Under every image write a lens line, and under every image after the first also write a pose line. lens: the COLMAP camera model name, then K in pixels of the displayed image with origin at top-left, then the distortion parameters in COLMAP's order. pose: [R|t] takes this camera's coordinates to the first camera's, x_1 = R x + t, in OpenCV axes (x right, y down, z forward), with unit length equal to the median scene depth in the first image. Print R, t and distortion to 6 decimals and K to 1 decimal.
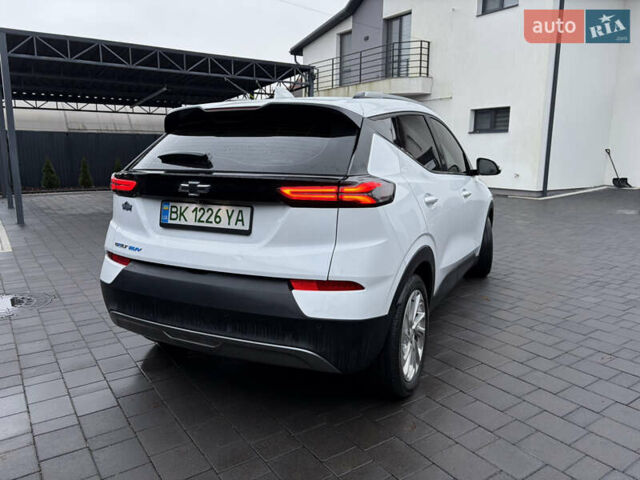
lens RADIAL K [[482.8, 0, 320.2], [0, 482.8, 238.6], [0, 0, 1]] dist [0.031965, -0.020158]
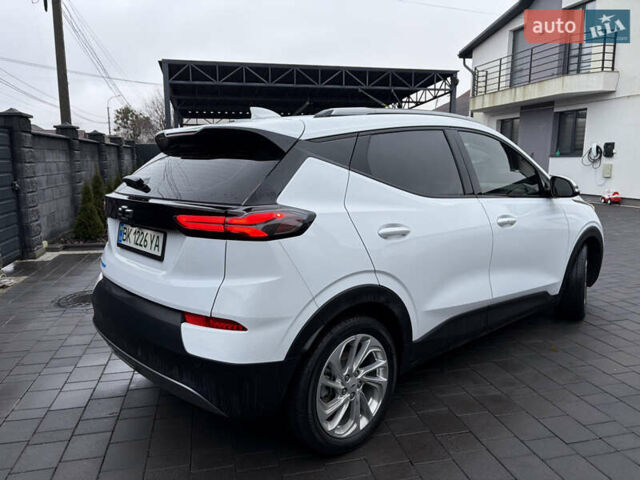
lens RADIAL K [[482.8, 0, 322.4], [0, 482.8, 240.4], [0, 0, 1]] dist [0.031965, -0.020158]
pose [[0.930547, 0.054716, -0.362060, 0.251215], [-0.057921, 0.998319, 0.002004, -0.034570], [0.361561, 0.019106, 0.932152, 0.090466]]
